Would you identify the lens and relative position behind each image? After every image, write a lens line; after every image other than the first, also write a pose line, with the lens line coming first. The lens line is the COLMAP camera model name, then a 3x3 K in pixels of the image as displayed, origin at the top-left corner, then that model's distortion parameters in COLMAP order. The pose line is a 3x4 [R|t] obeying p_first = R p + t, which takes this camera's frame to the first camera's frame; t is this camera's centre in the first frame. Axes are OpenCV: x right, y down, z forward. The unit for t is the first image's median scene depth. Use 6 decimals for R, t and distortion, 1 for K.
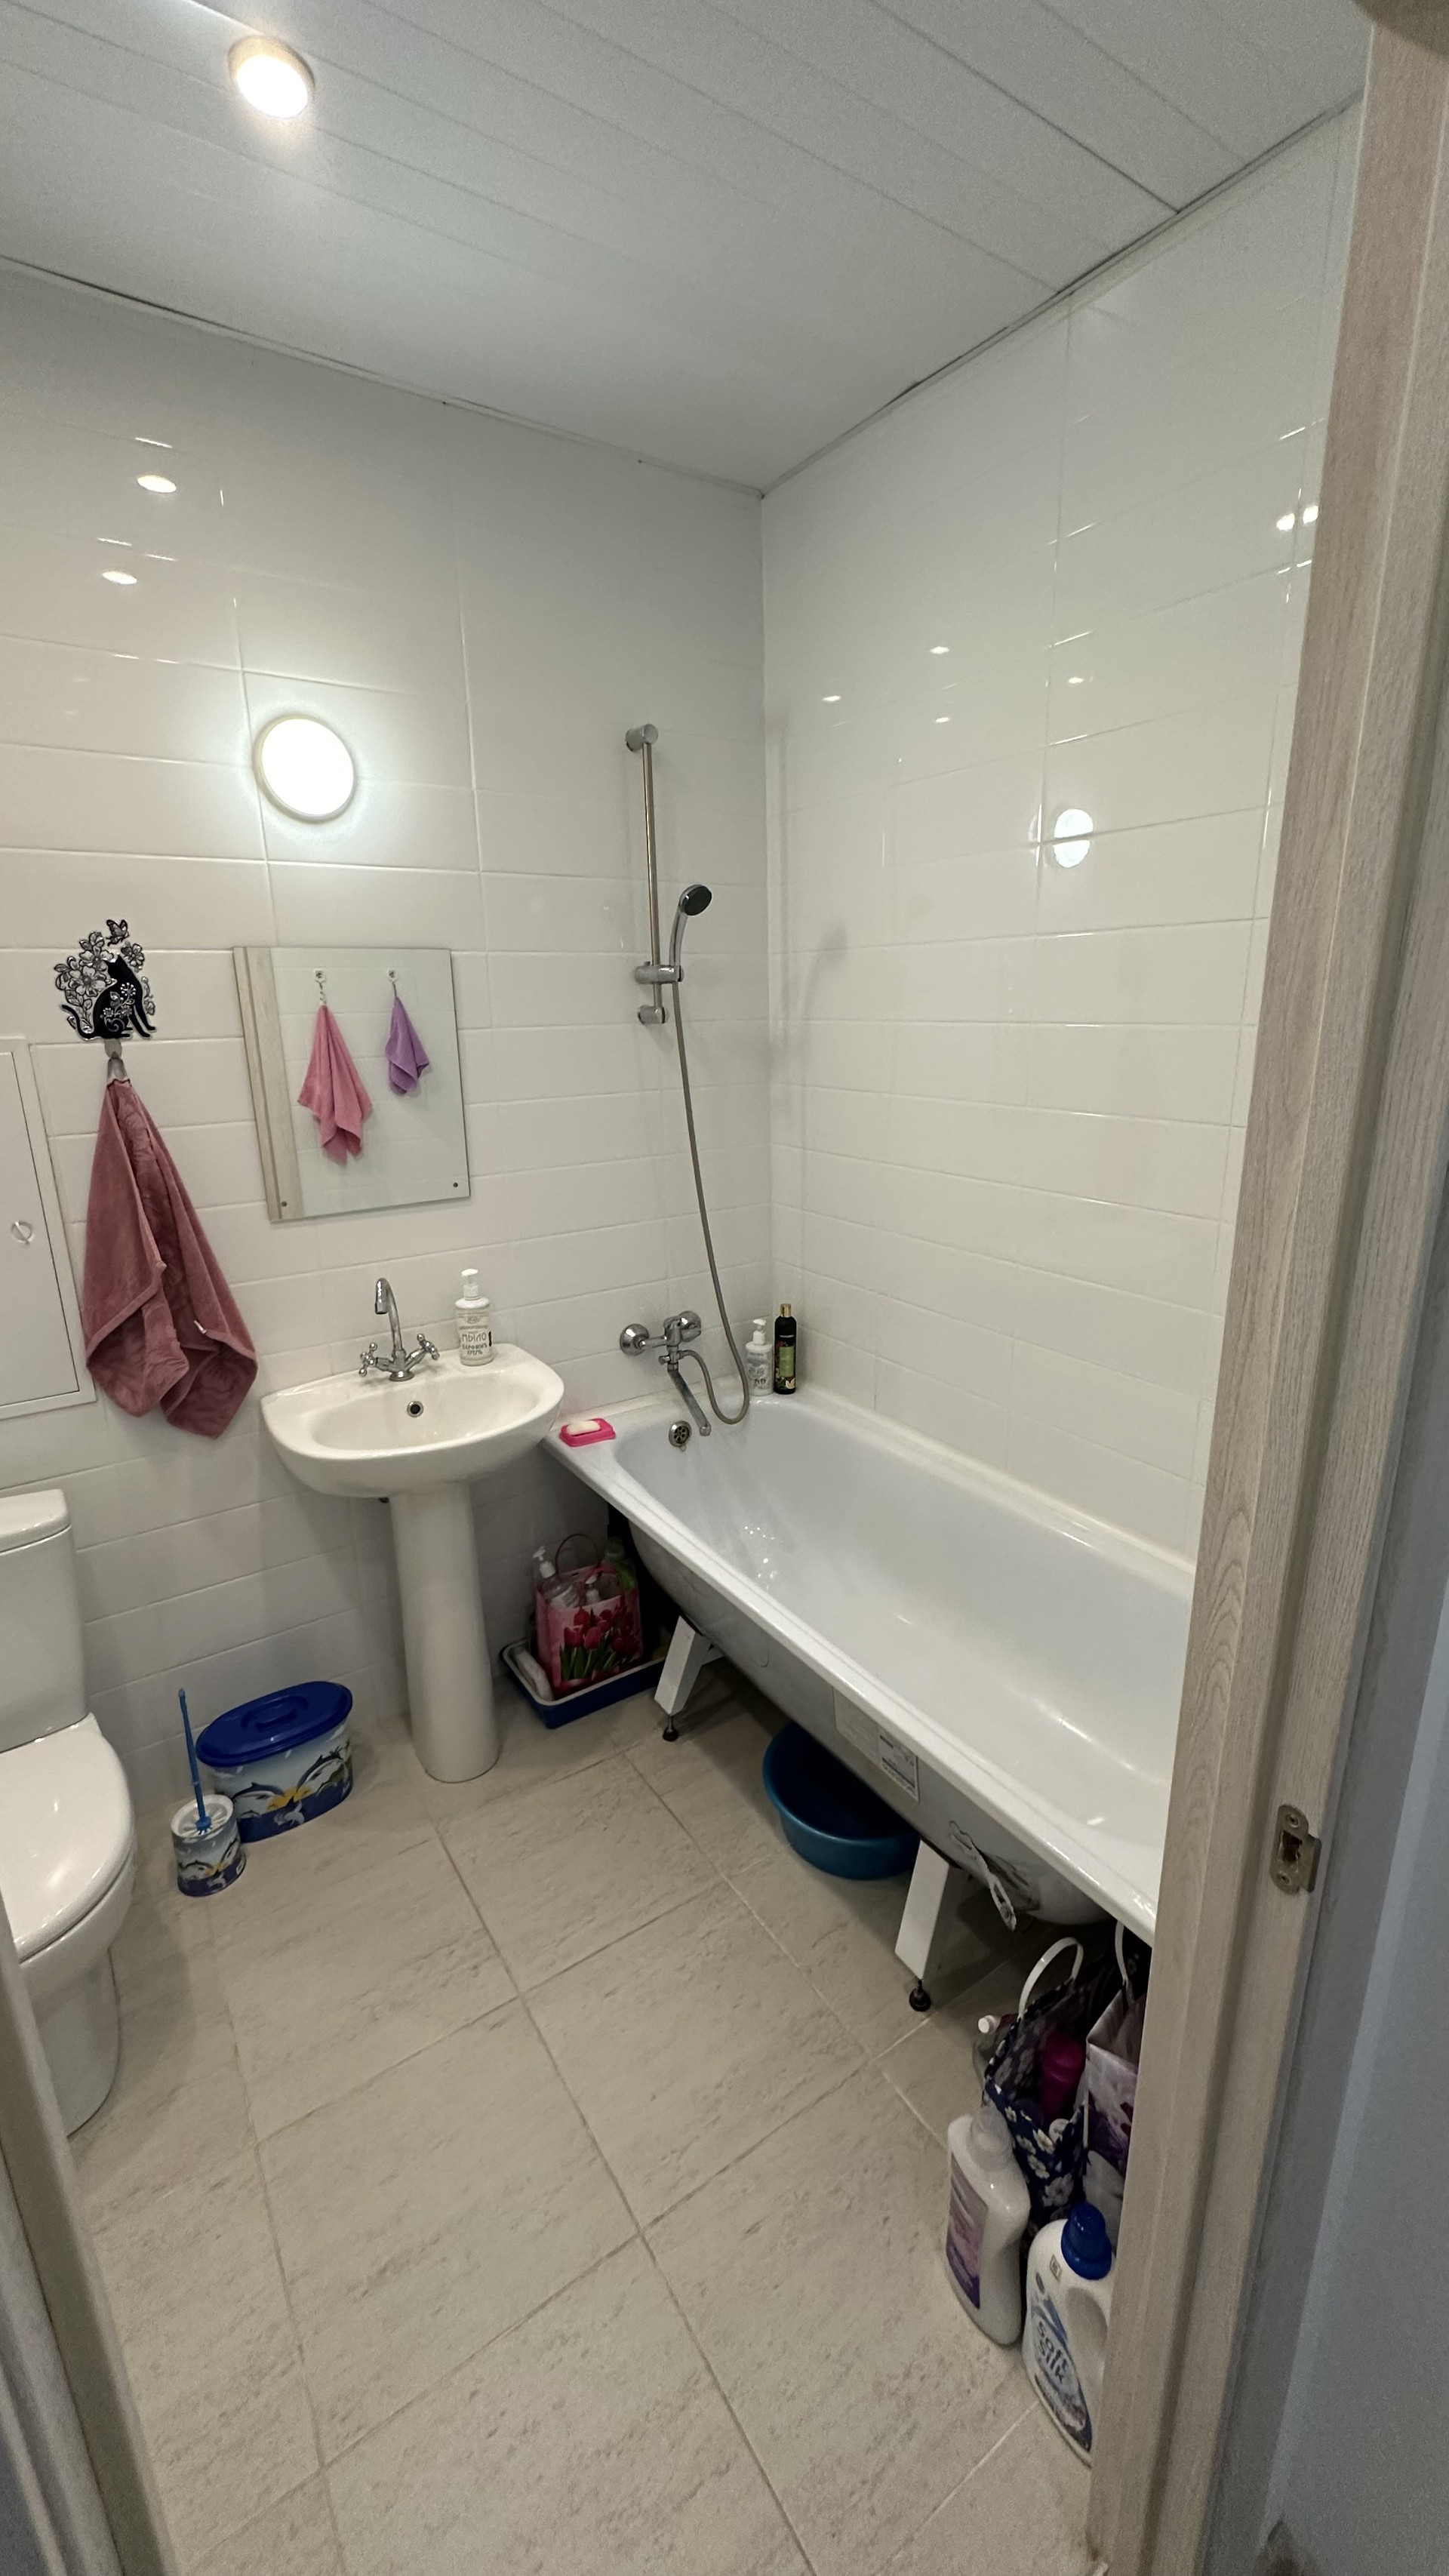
lens RADIAL K [[1028.1, 0, 730.1], [0, 1028.1, 1292.6], [0, 0, 1]] dist [0.000108, -0.000390]
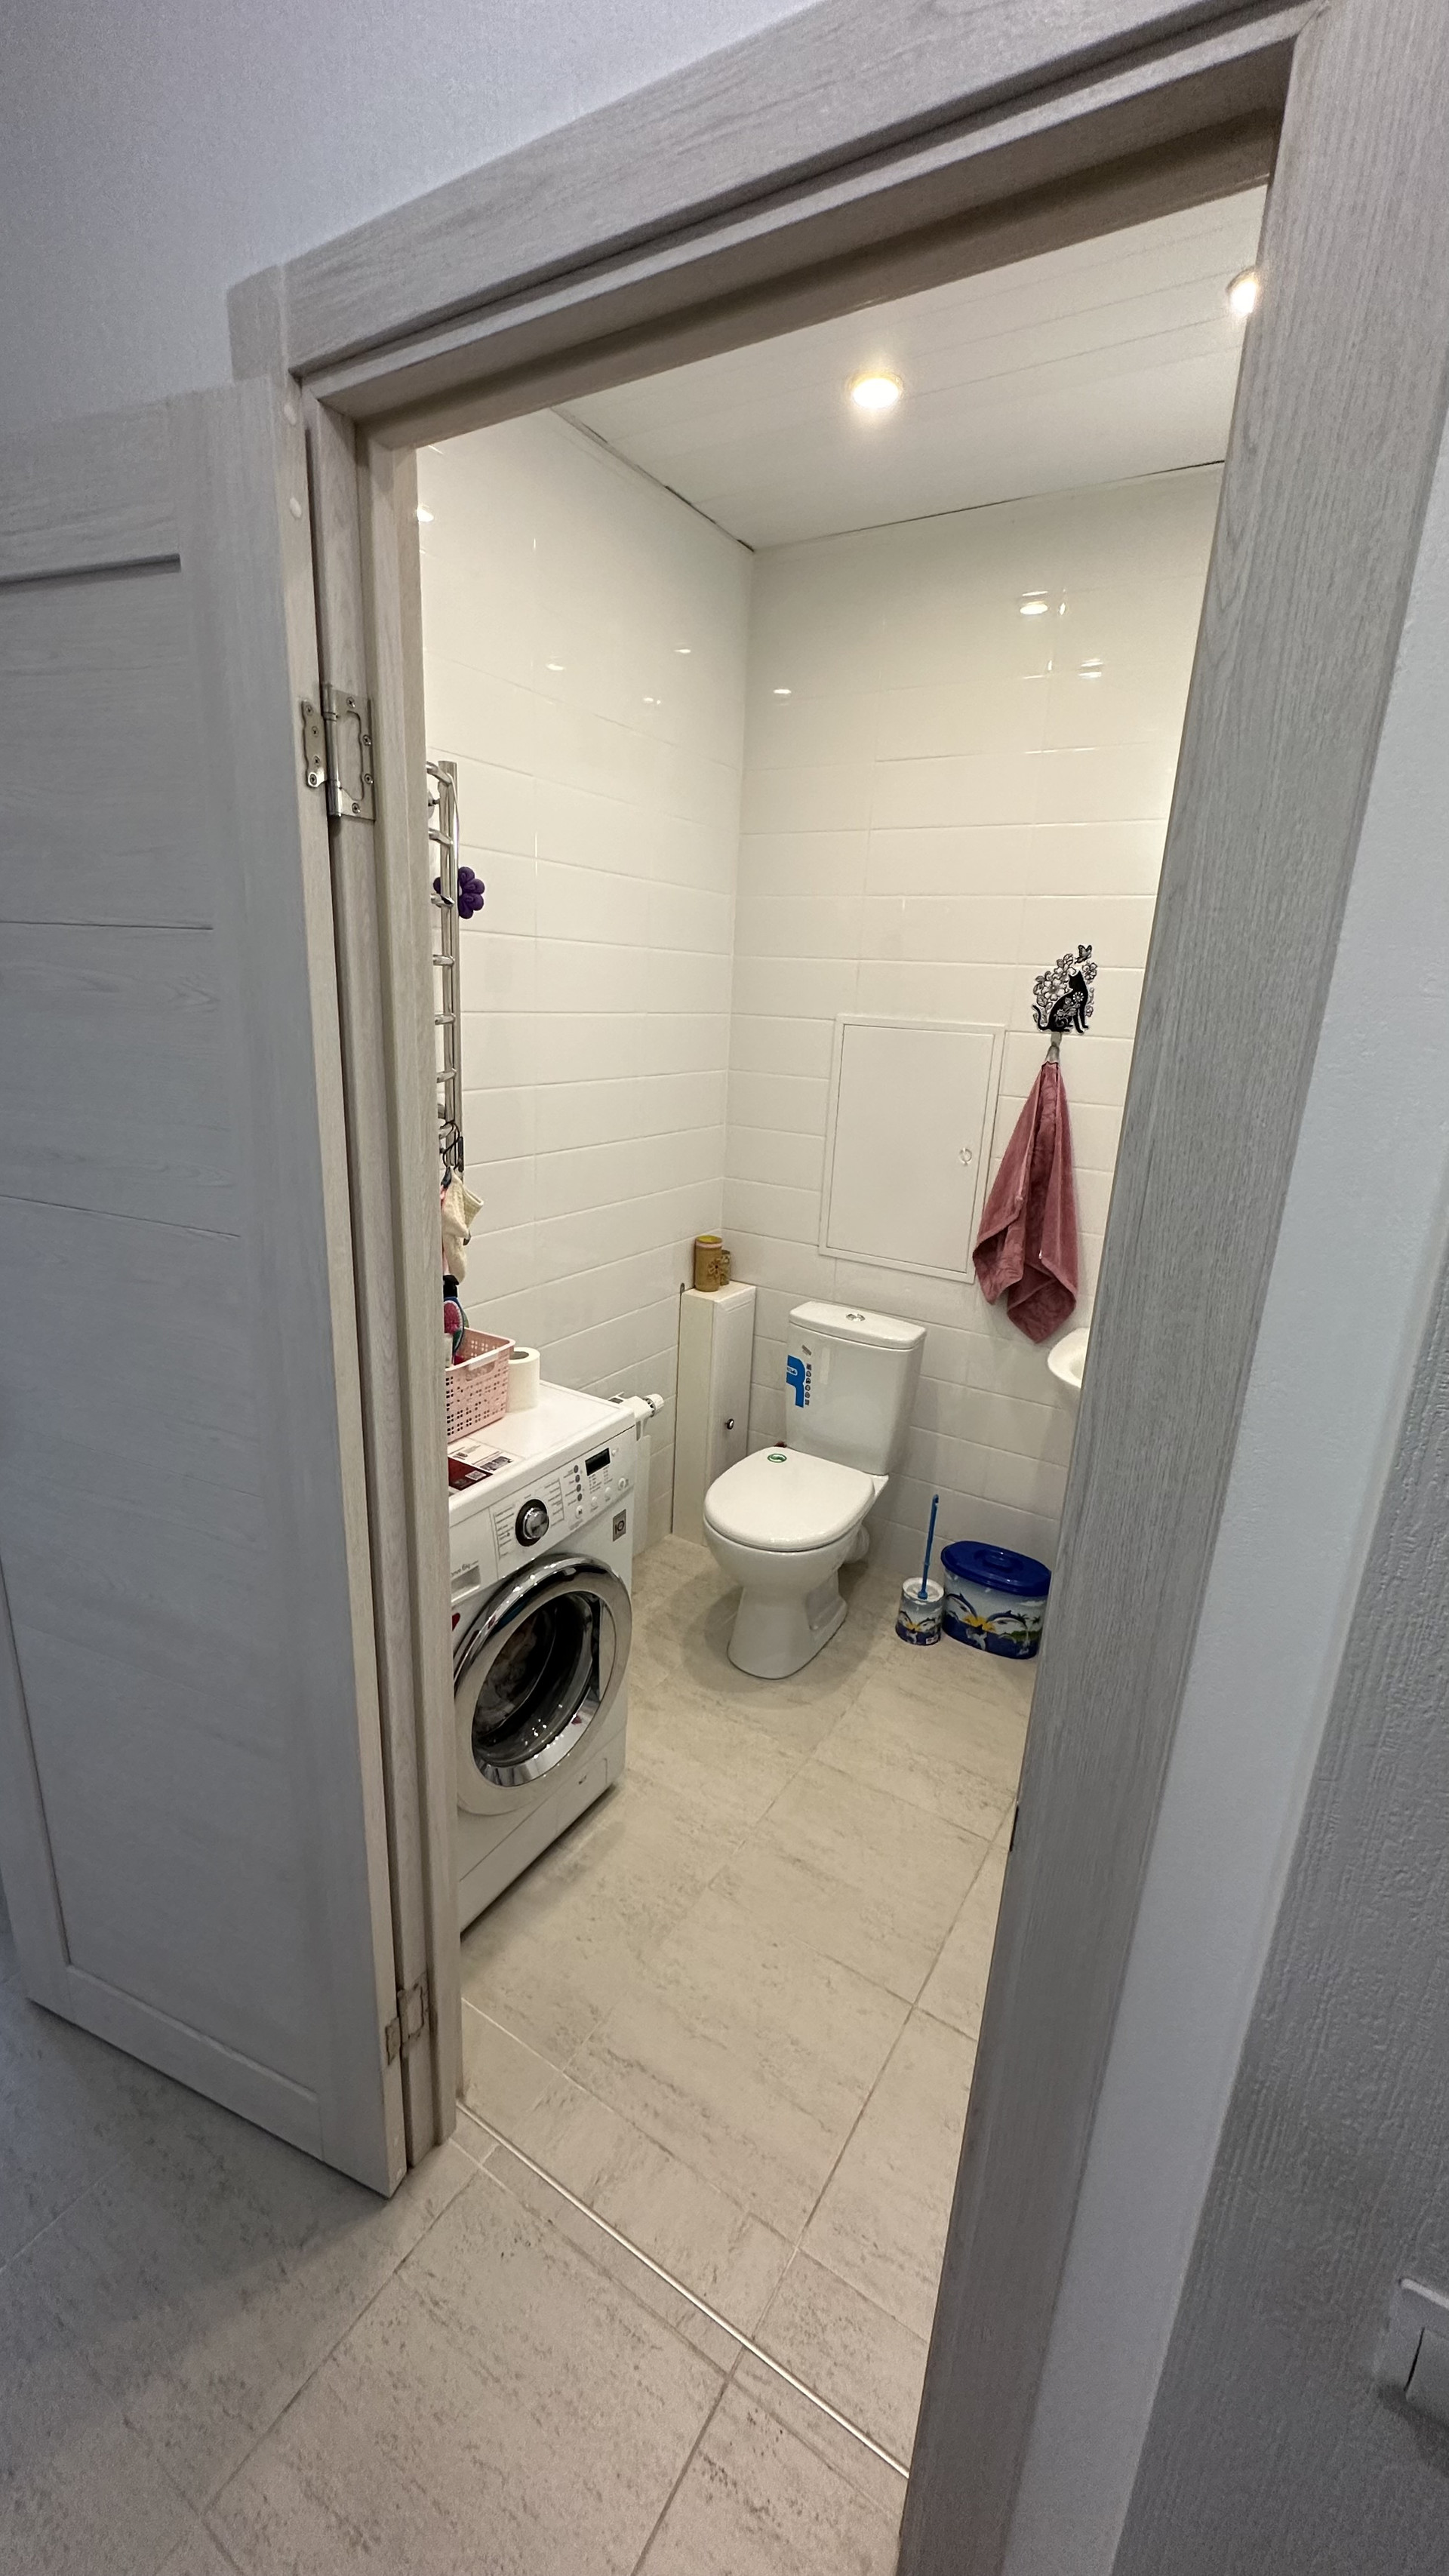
lens RADIAL K [[1028.1, 0, 721.5], [0, 1028.1, 1295.3], [0, 0, 1]] dist [0.000108, -0.000390]
pose [[0.410898, 0.302375, -0.860077, 0.436402], [-0.304889, 0.934654, 0.182934, -0.030869], [0.859189, 0.187061, 0.476238, 0.032445]]
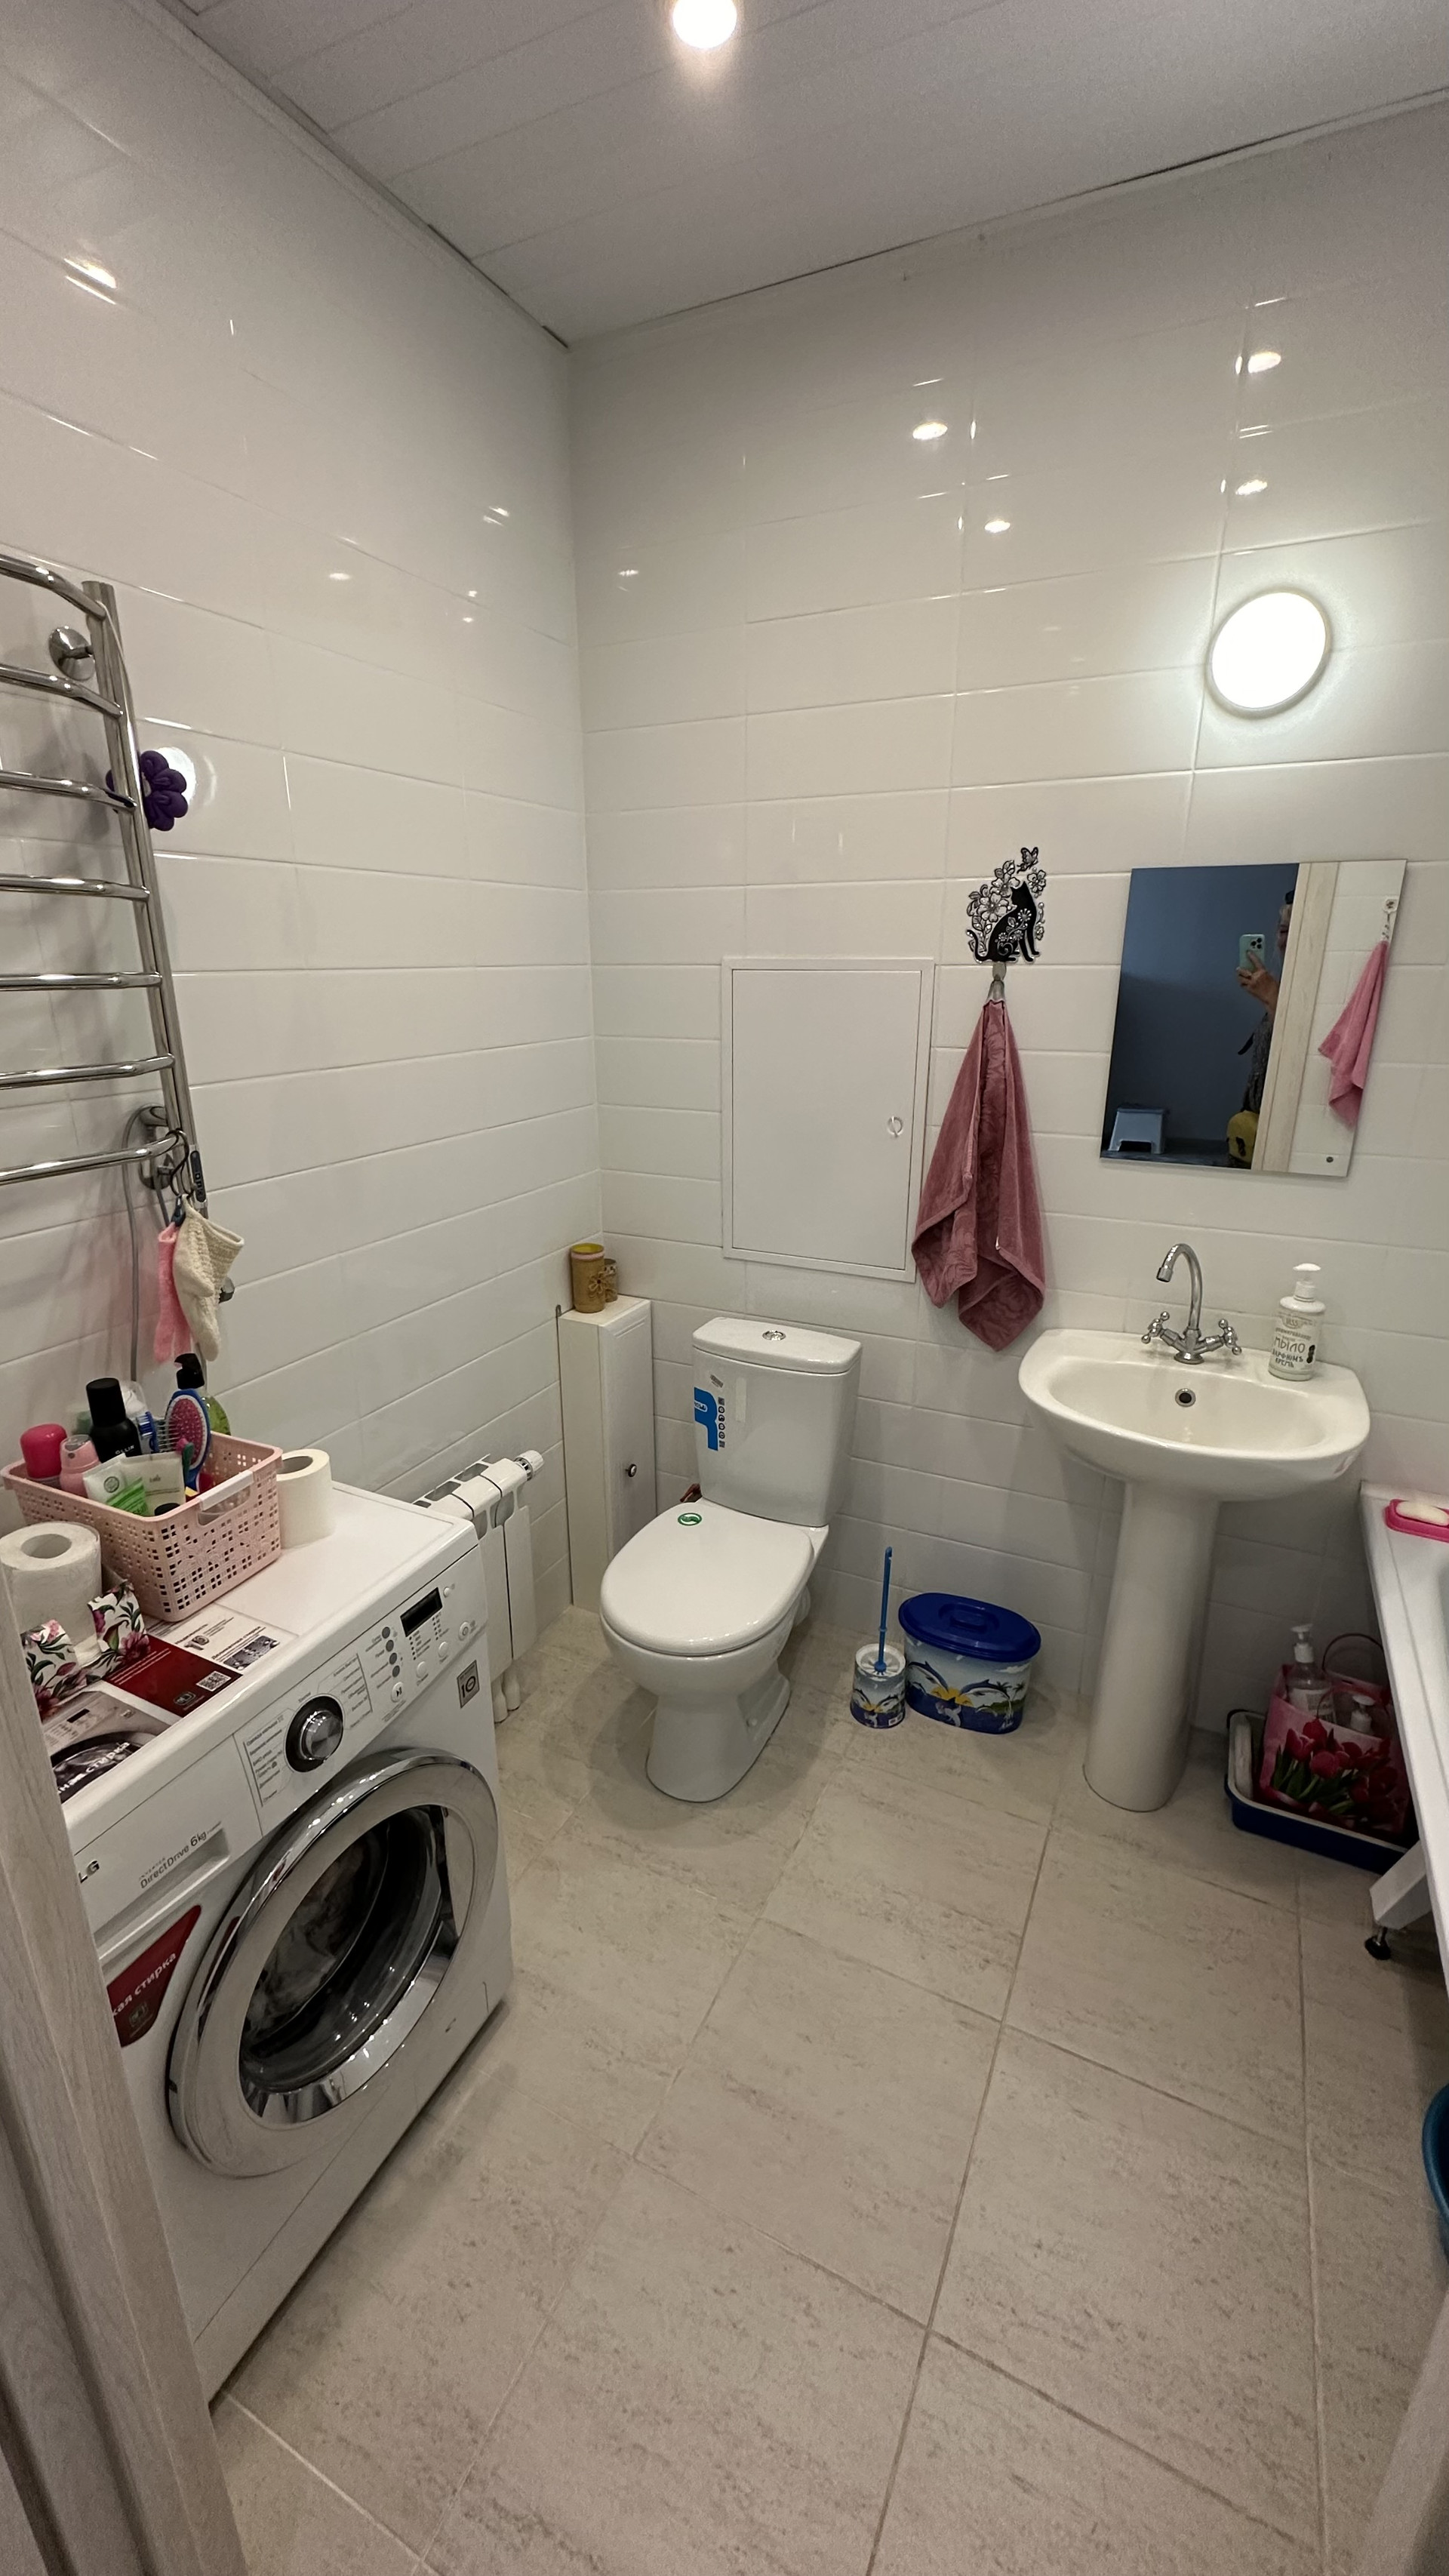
lens RADIAL K [[1028.1, 0, 712.9], [0, 1028.1, 1291.0], [0, 0, 1]] dist [0.000108, -0.000390]
pose [[0.495661, 0.286357, -0.819951, 0.202301], [-0.245727, 0.951746, 0.183843, -0.039007], [0.833030, 0.110360, 0.542109, 0.184193]]
